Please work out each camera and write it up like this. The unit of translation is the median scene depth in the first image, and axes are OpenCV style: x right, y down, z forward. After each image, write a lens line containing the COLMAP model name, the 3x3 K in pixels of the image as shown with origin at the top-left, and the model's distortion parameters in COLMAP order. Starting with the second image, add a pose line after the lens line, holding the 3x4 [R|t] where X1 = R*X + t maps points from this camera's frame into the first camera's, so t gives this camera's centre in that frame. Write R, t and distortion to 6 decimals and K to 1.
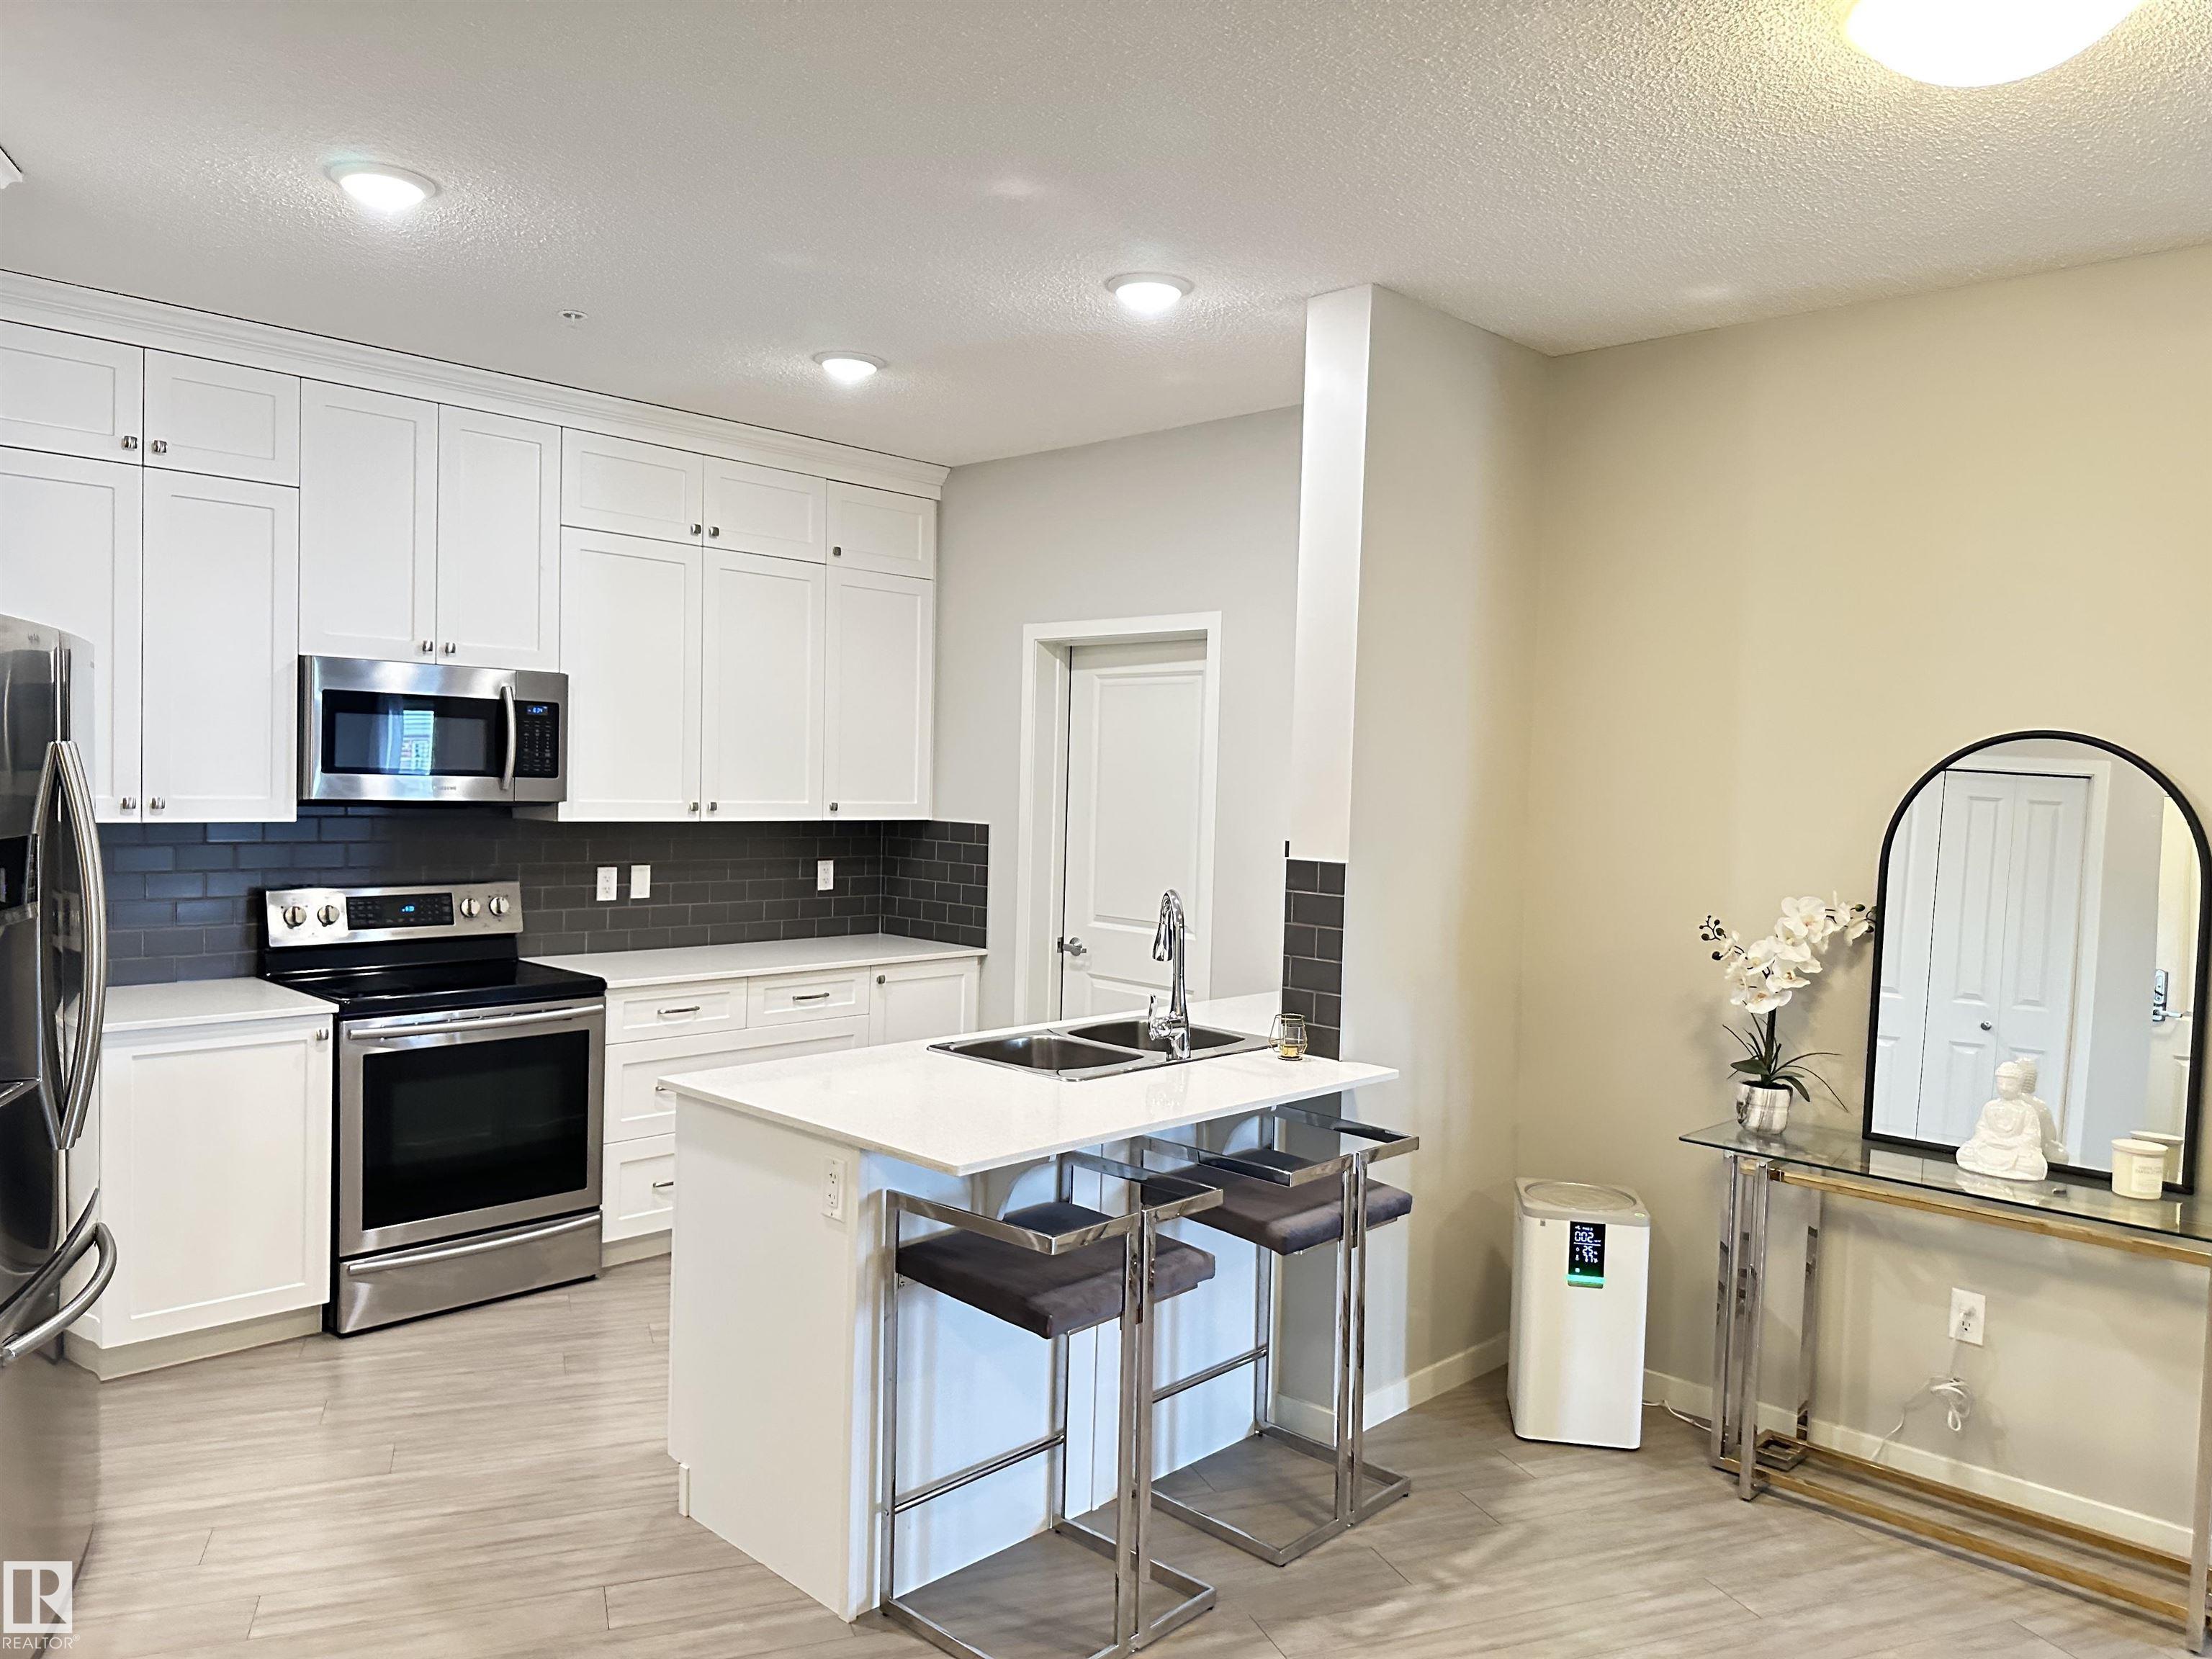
lens RADIAL K [[1545.3, 0, 1092.0], [0, 1545.3, 833.2], [0, 0, 1]] dist [0.030761, -0.069003]
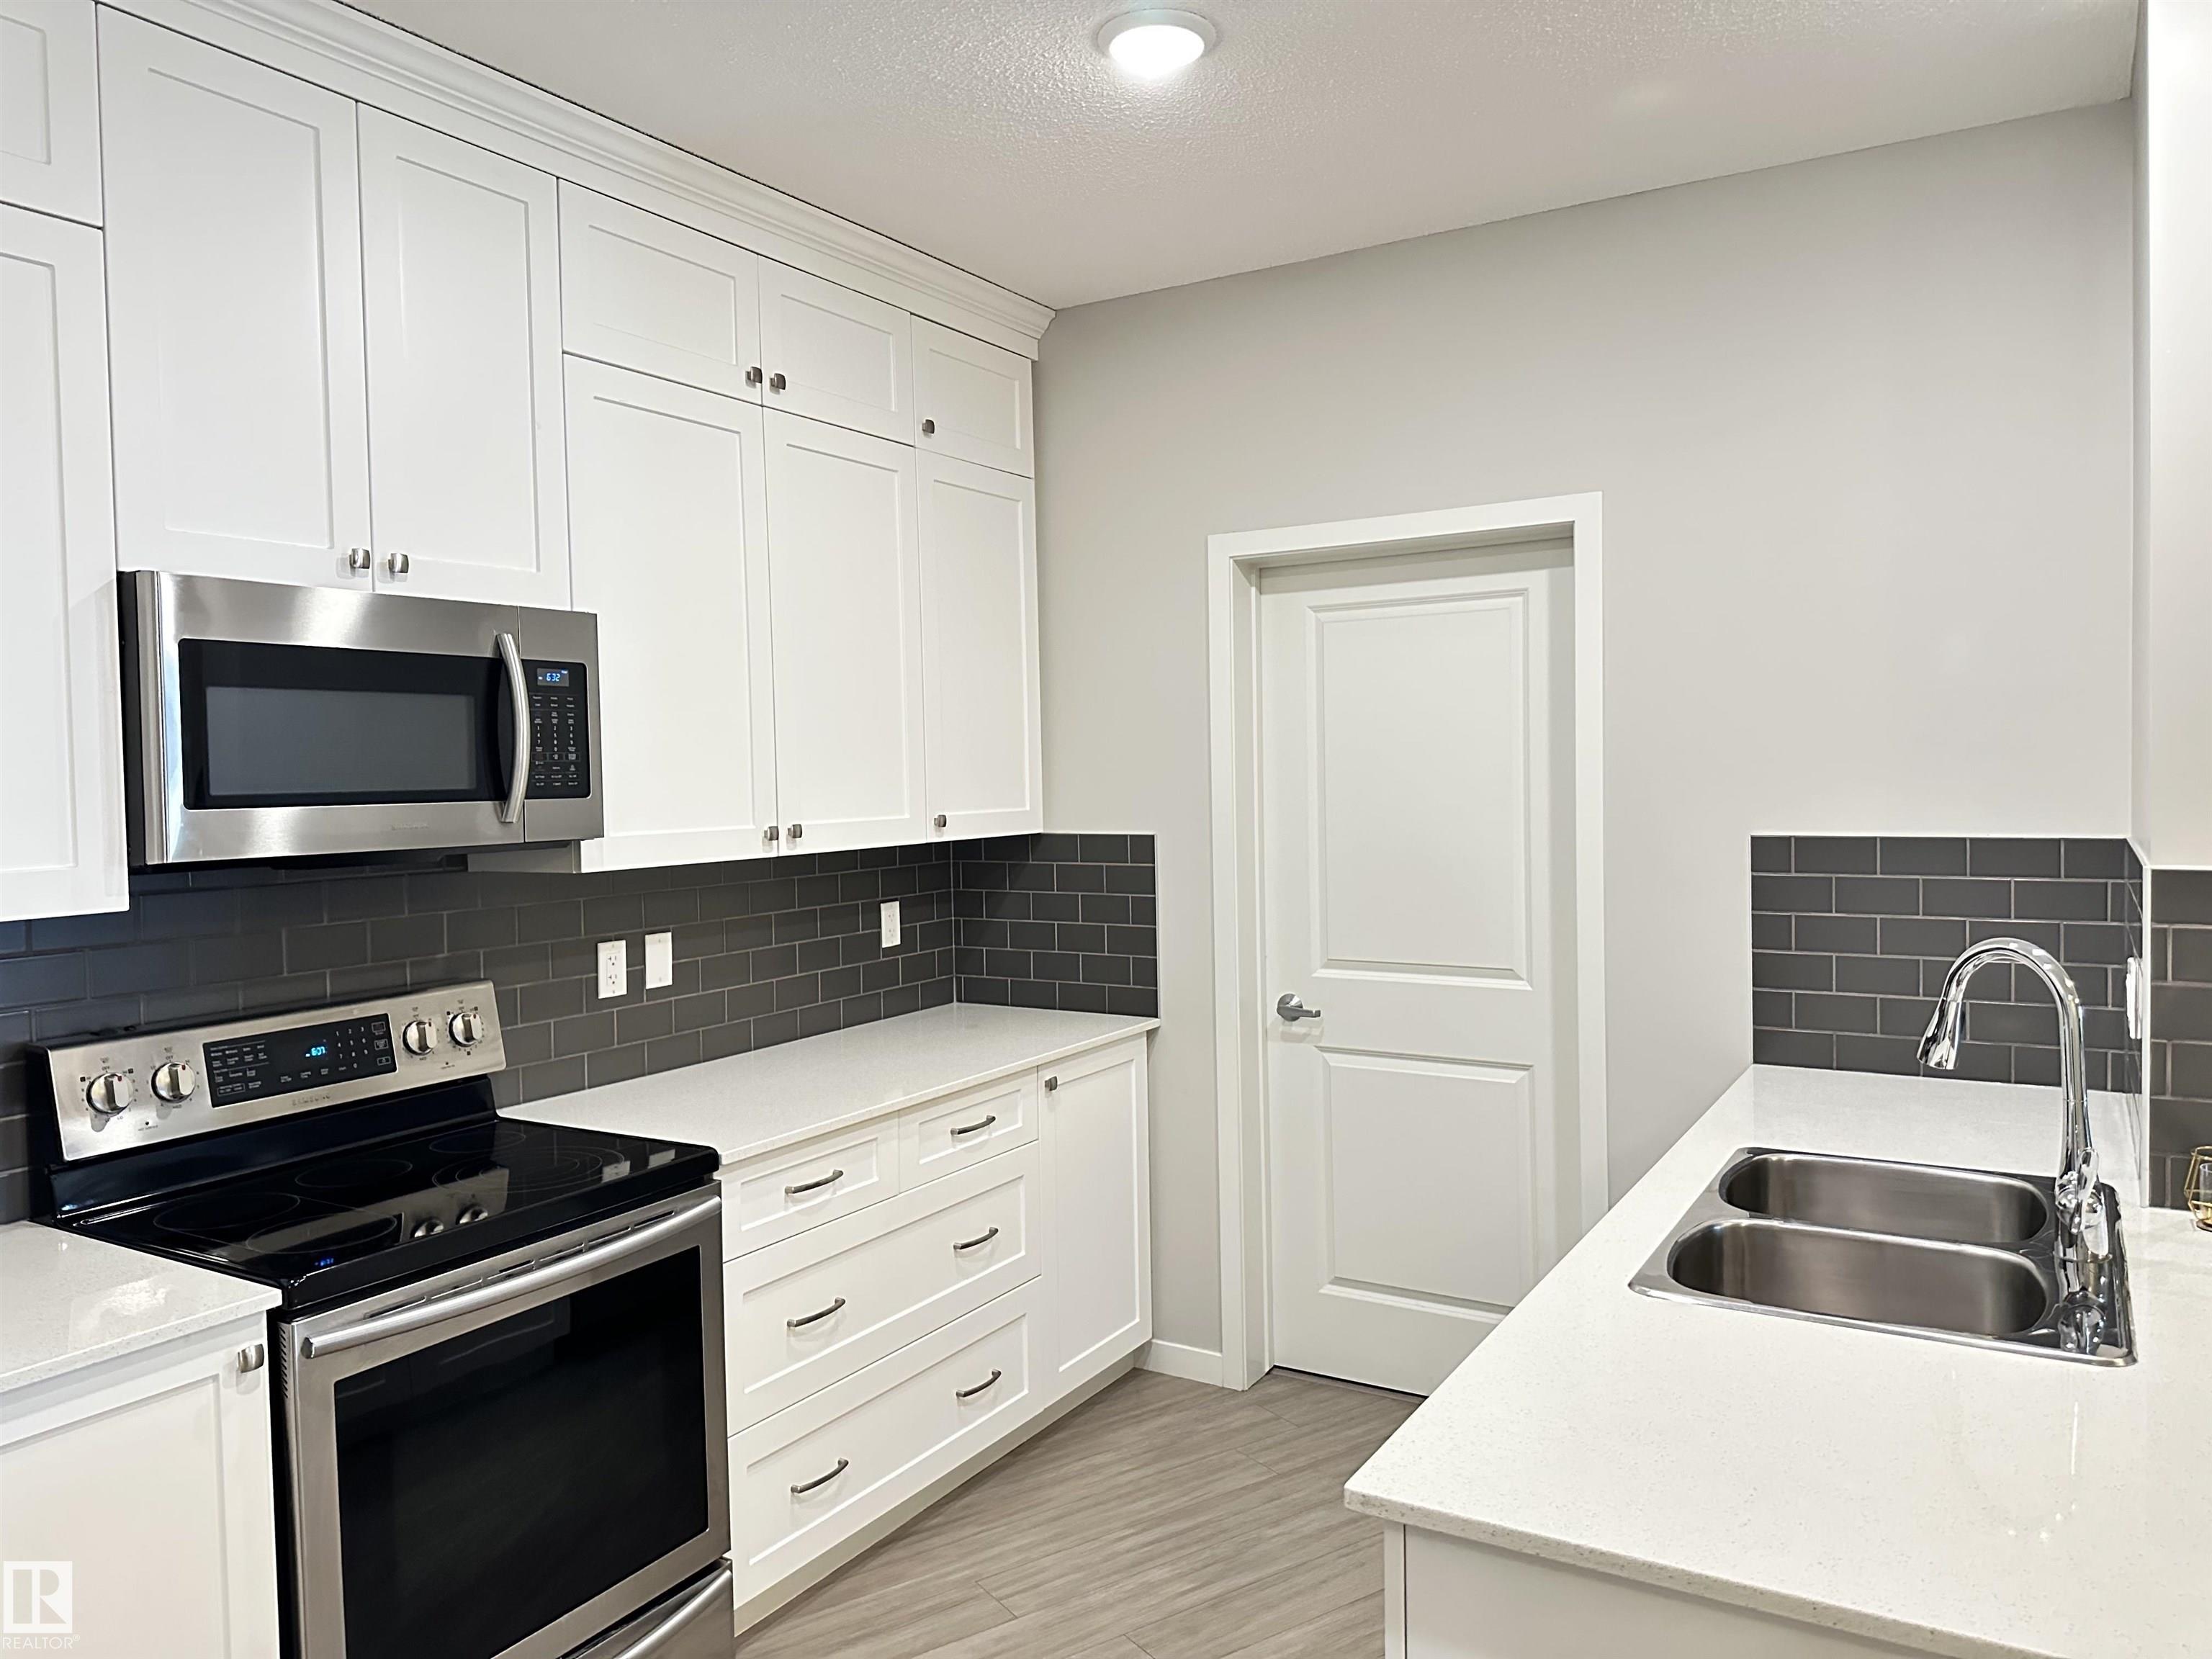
lens RADIAL K [[1545.3, 0, 1066.5], [0, 1545.3, 819.4], [0, 0, 1]] dist [0.030761, -0.069003]
pose [[0.974922, -0.054651, 0.215731, -0.292202], [0.055307, 0.998465, 0.003000, -0.019232], [-0.215564, 0.009007, 0.976448, 0.406378]]
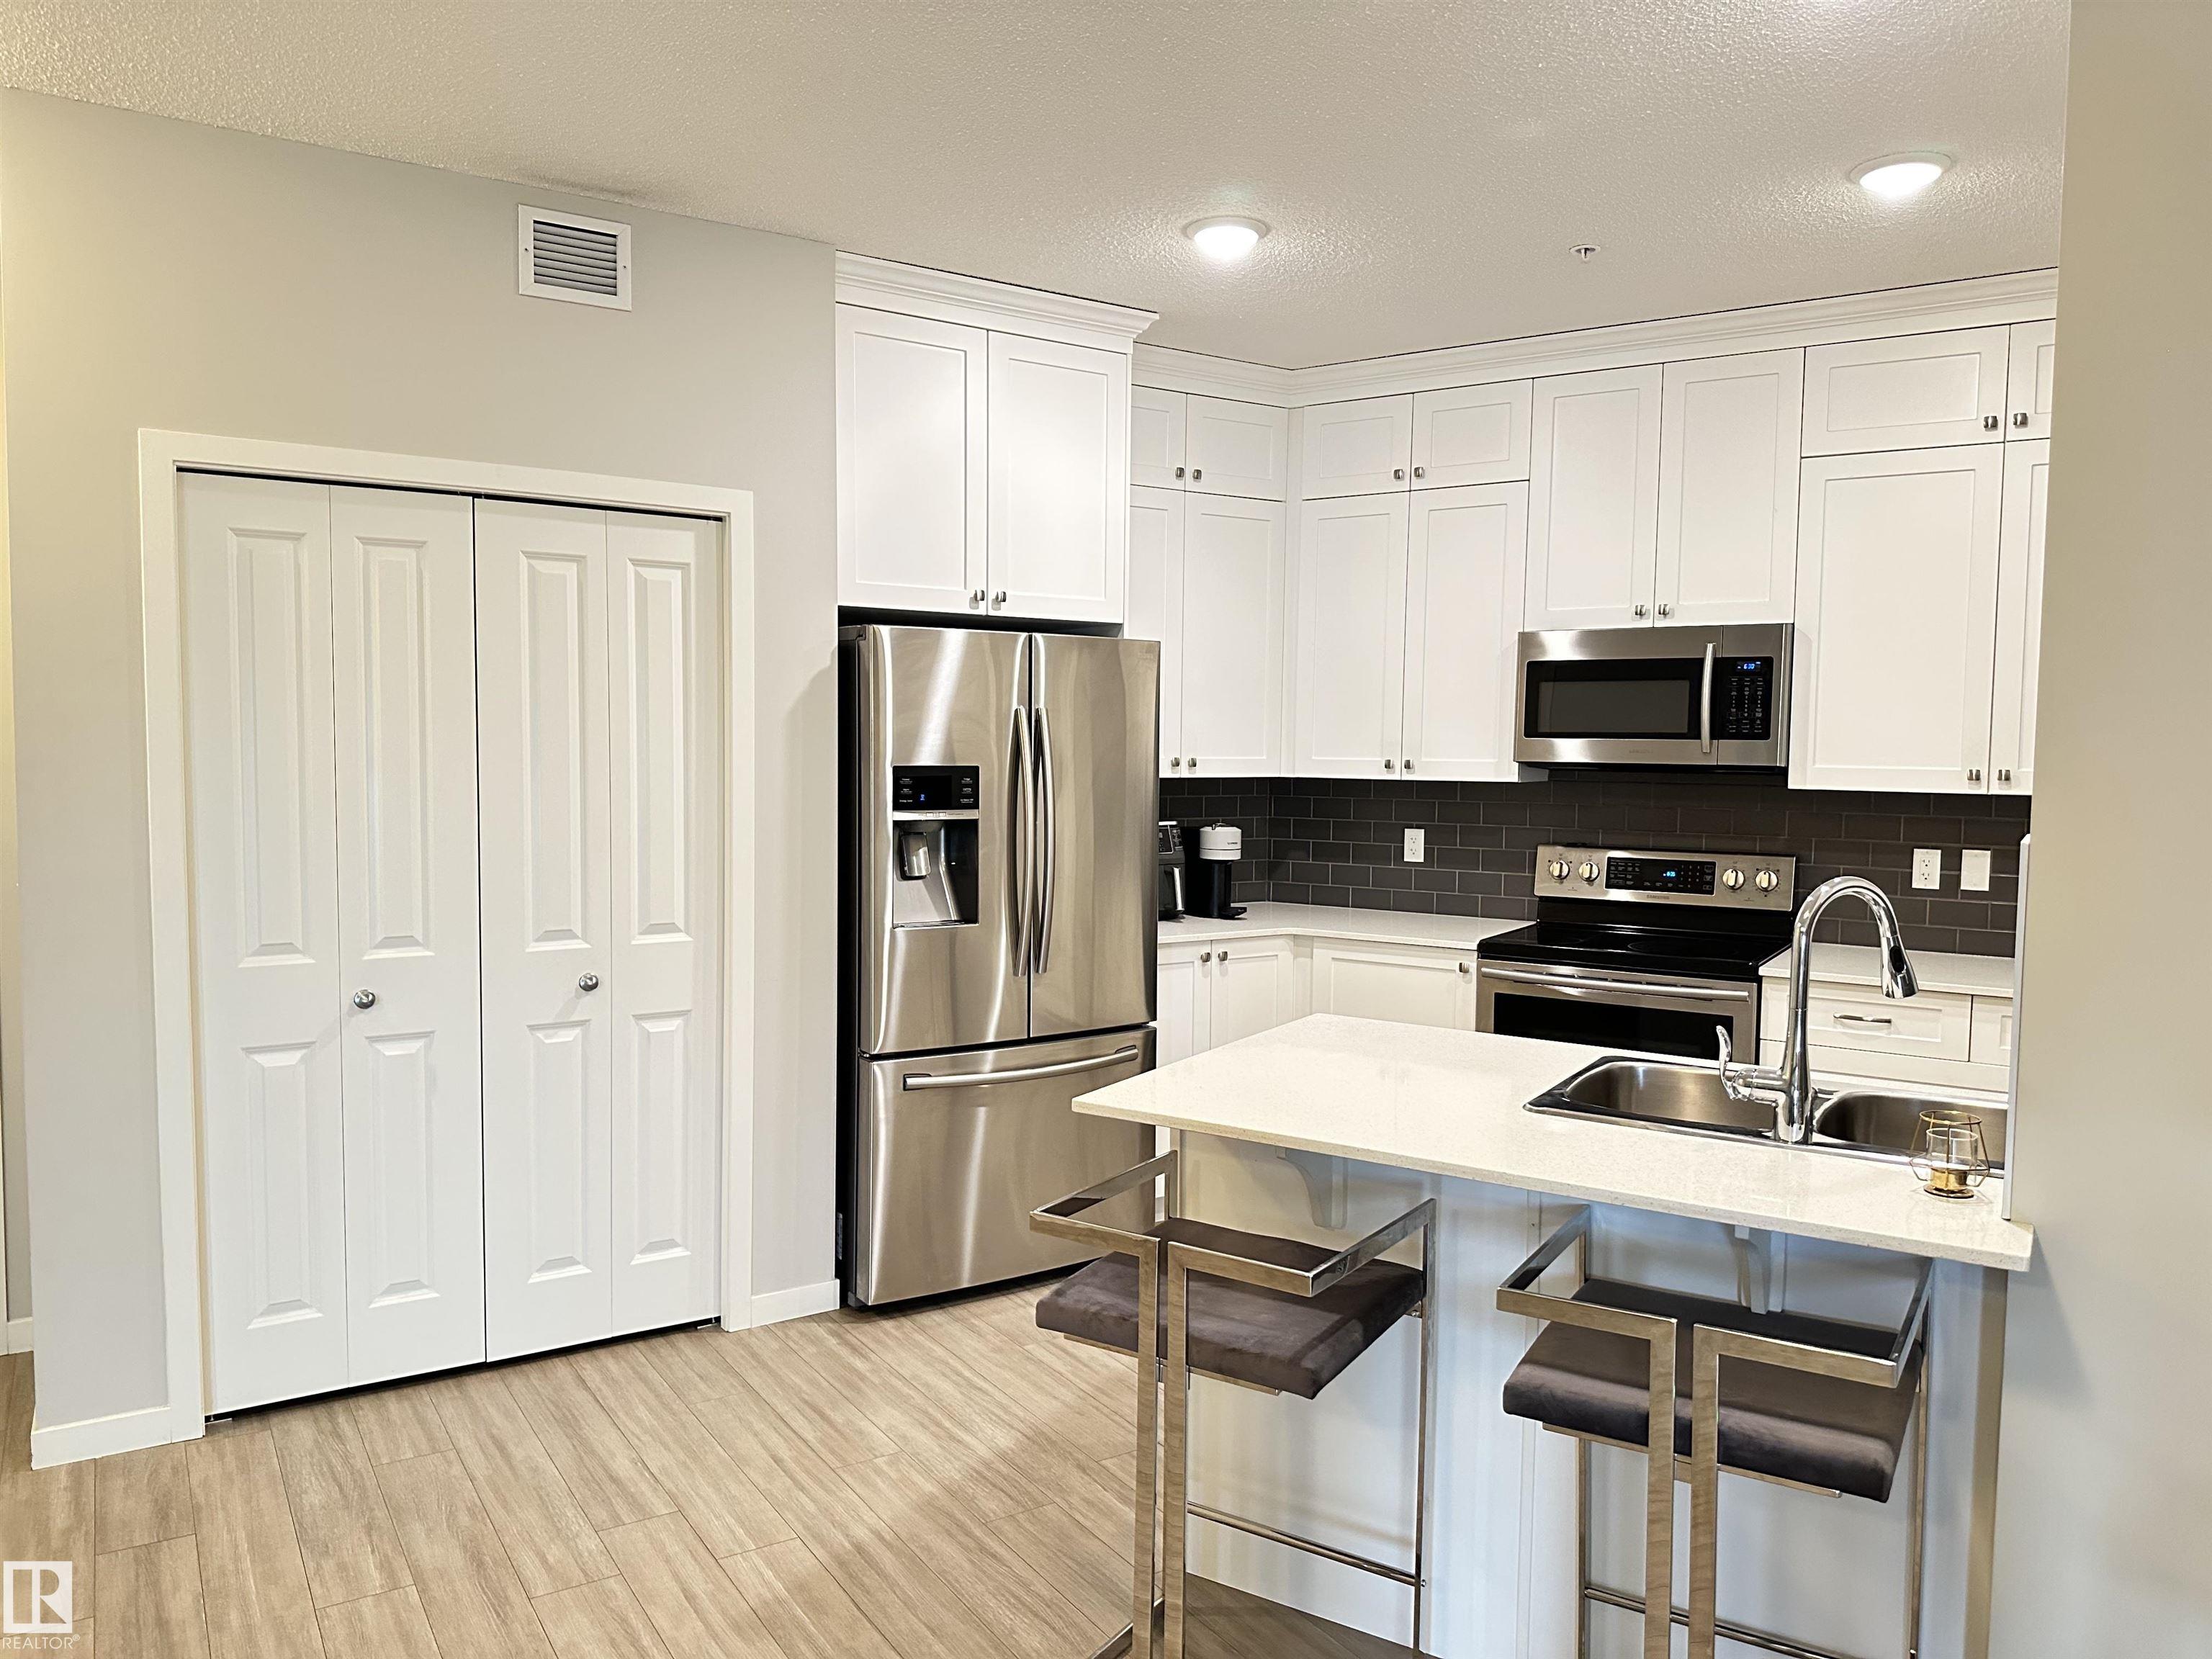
lens RADIAL K [[1545.3, 0, 1086.4], [0, 1545.3, 824.5], [0, 0, 1]] dist [0.030761, -0.069003]
pose [[0.212644, 0.037939, -0.976393, 0.442750], [-0.038500, 0.998795, 0.030425, 0.000983], [0.976371, 0.031121, 0.213849, 0.413342]]
